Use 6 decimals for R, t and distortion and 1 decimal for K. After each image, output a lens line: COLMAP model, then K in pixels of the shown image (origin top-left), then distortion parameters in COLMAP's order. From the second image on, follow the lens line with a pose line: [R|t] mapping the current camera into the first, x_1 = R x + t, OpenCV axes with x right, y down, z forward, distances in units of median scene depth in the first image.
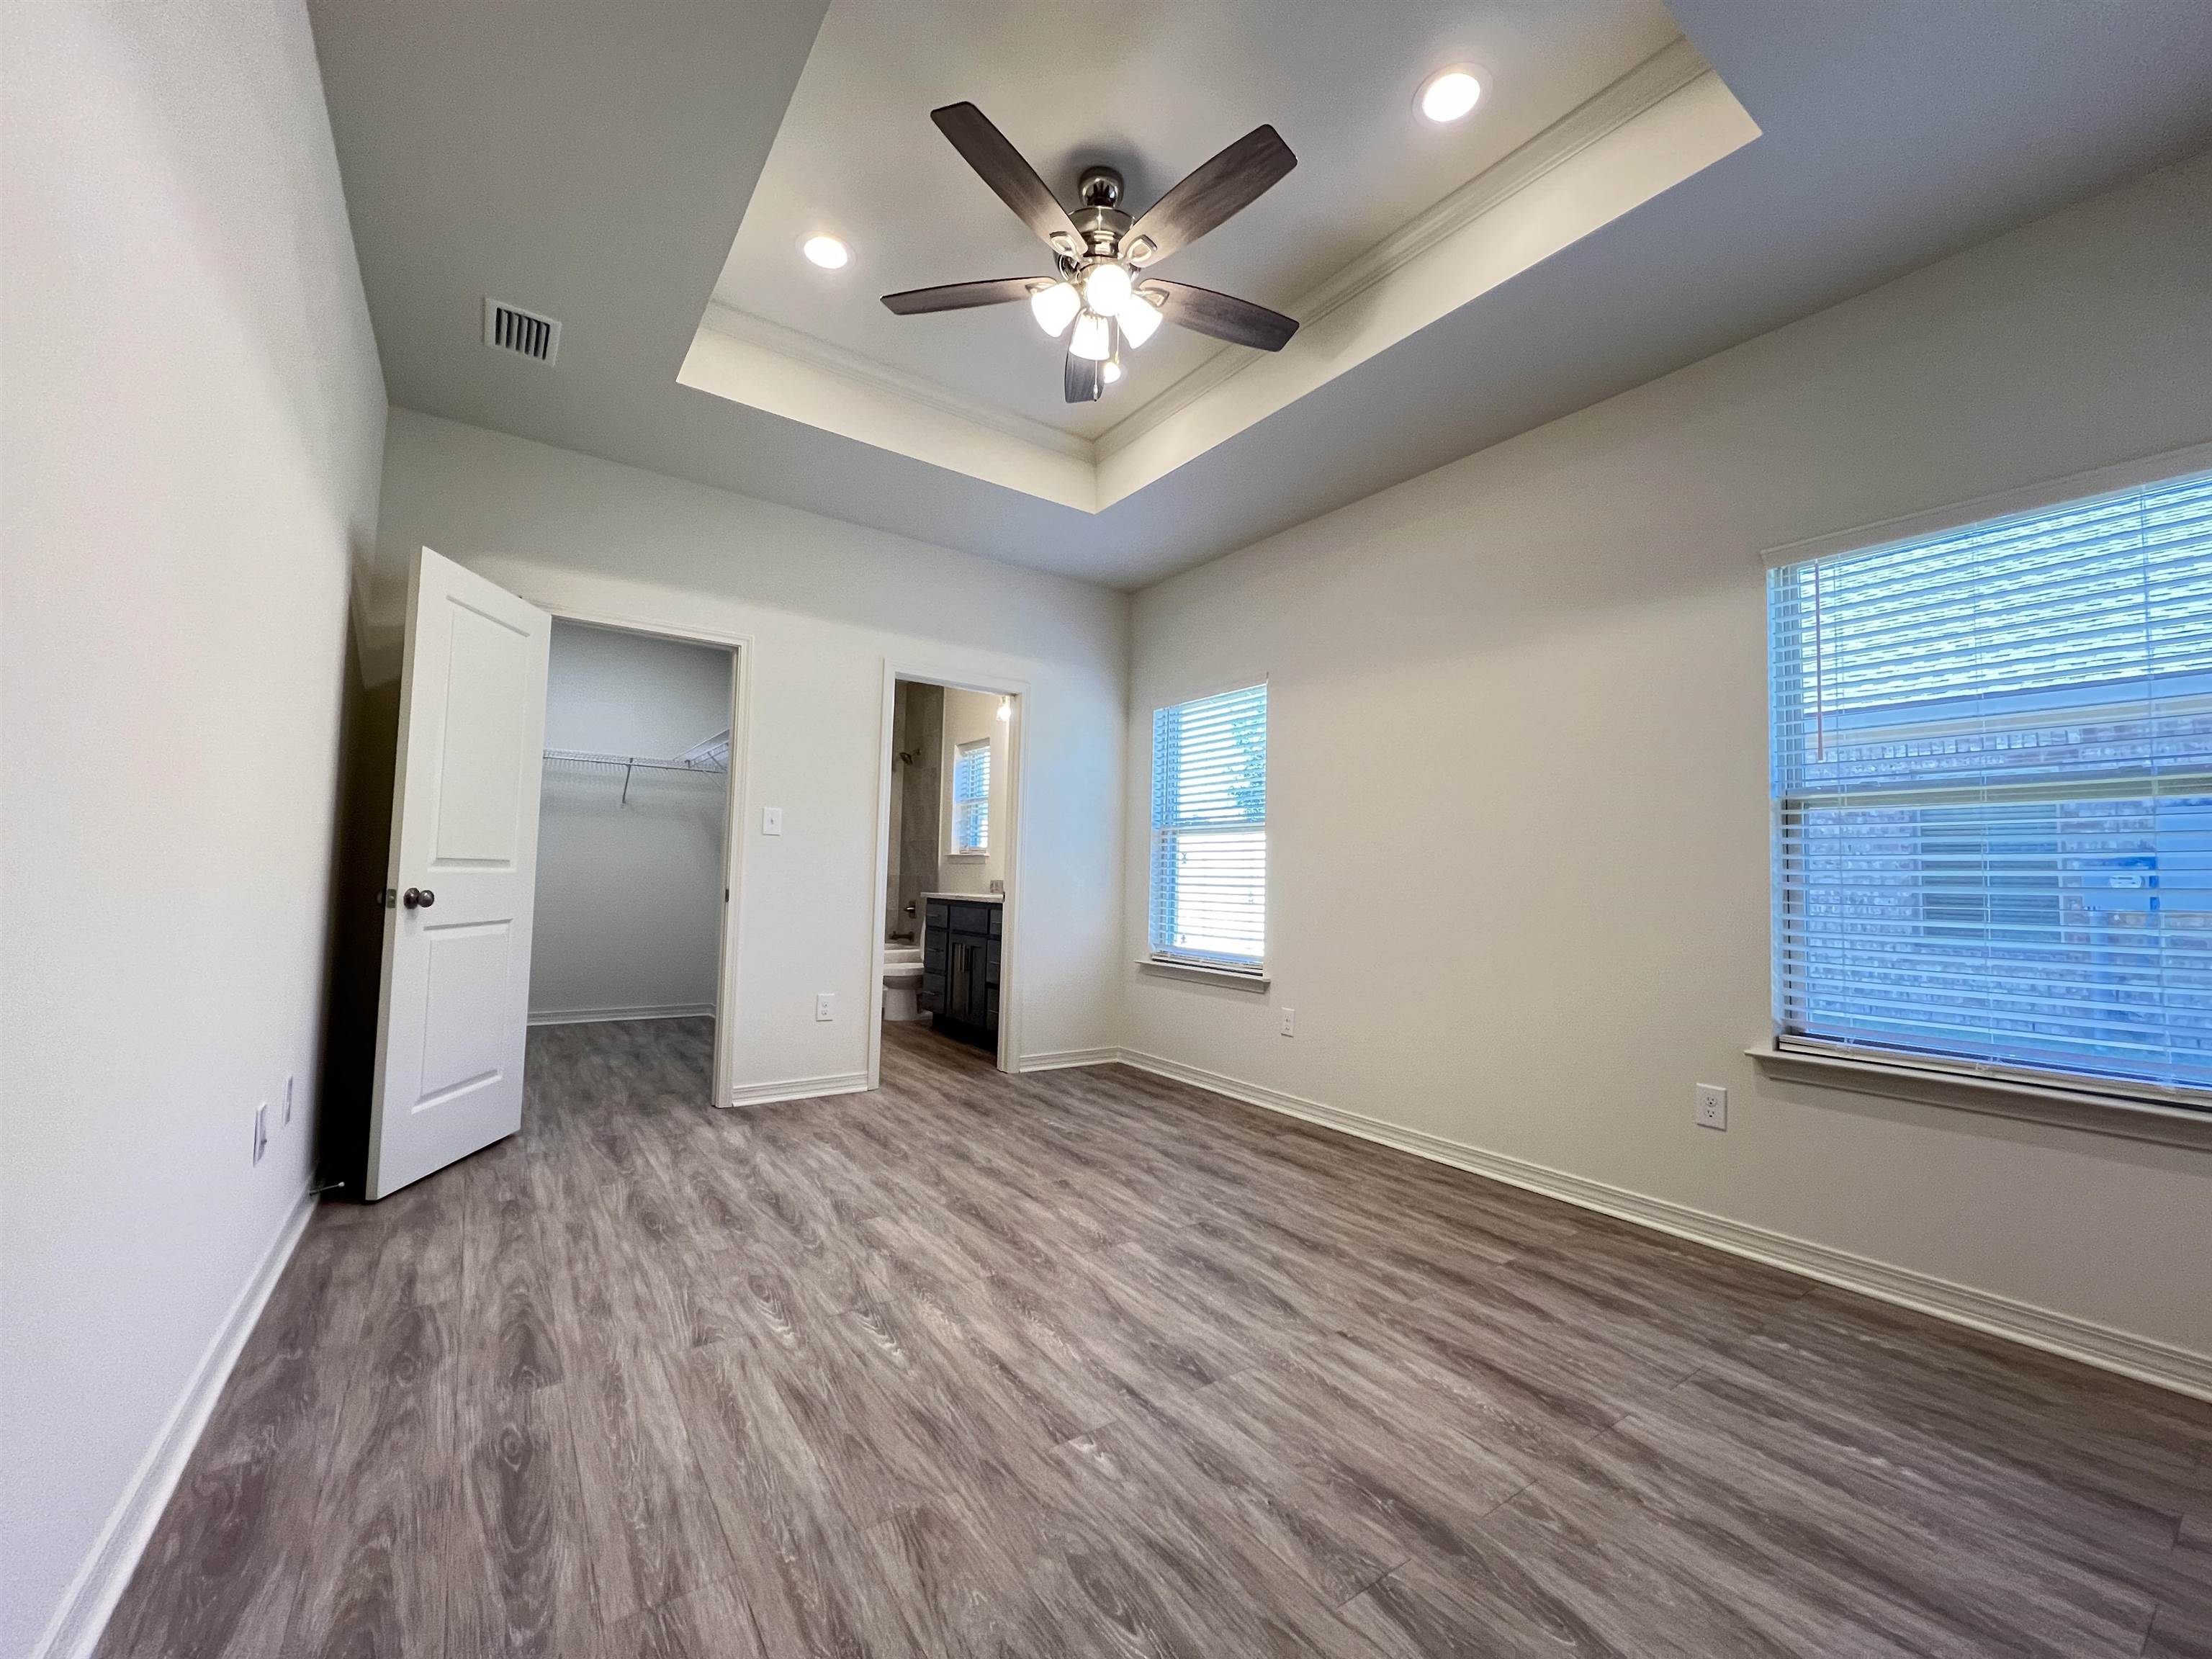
lens RADIAL K [[877.6, 0, 1110.0], [0, 877.6, 828.4], [0, 0, 1]] dist [-0.011405, -0.000081]
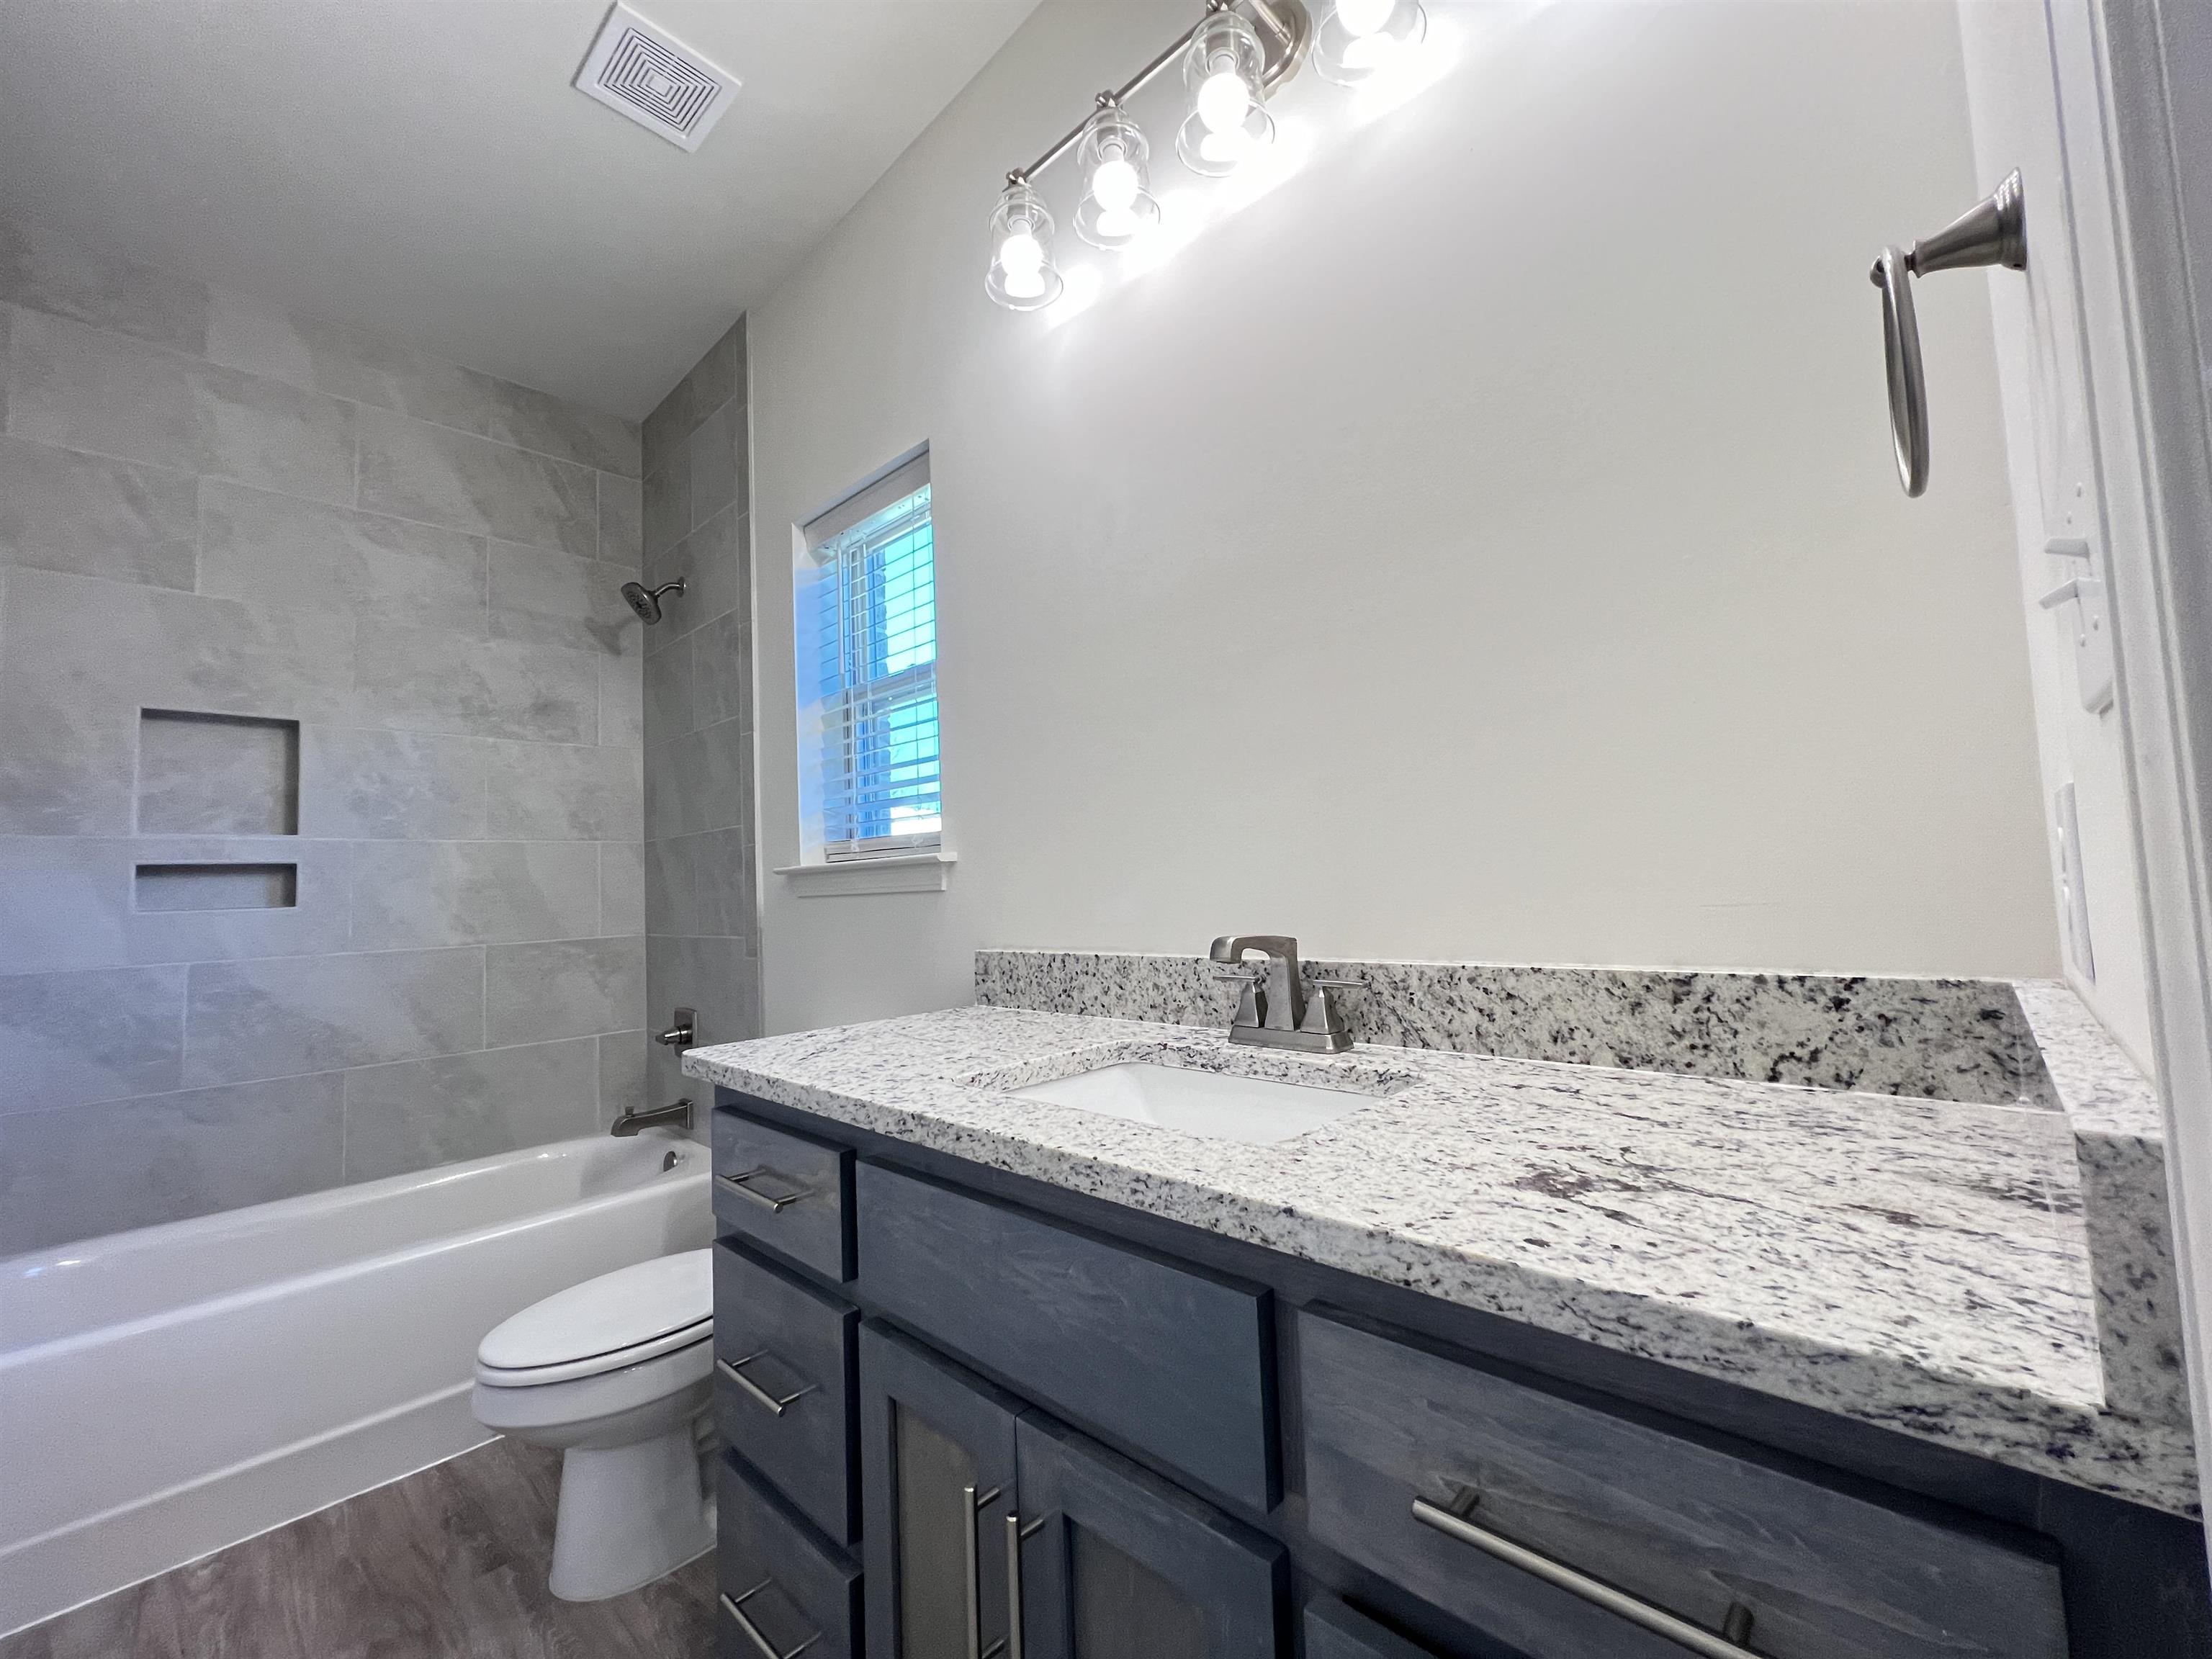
lens RADIAL K [[877.6, 0, 1110.0], [0, 877.6, 828.4], [0, 0, 1]] dist [-0.011405, -0.000081]
pose [[0.978347, -0.044817, 0.202059, -0.133551], [0.046668, 0.998901, -0.004403, 0.022119], [-0.201640, 0.013738, 0.979363, 0.665873]]
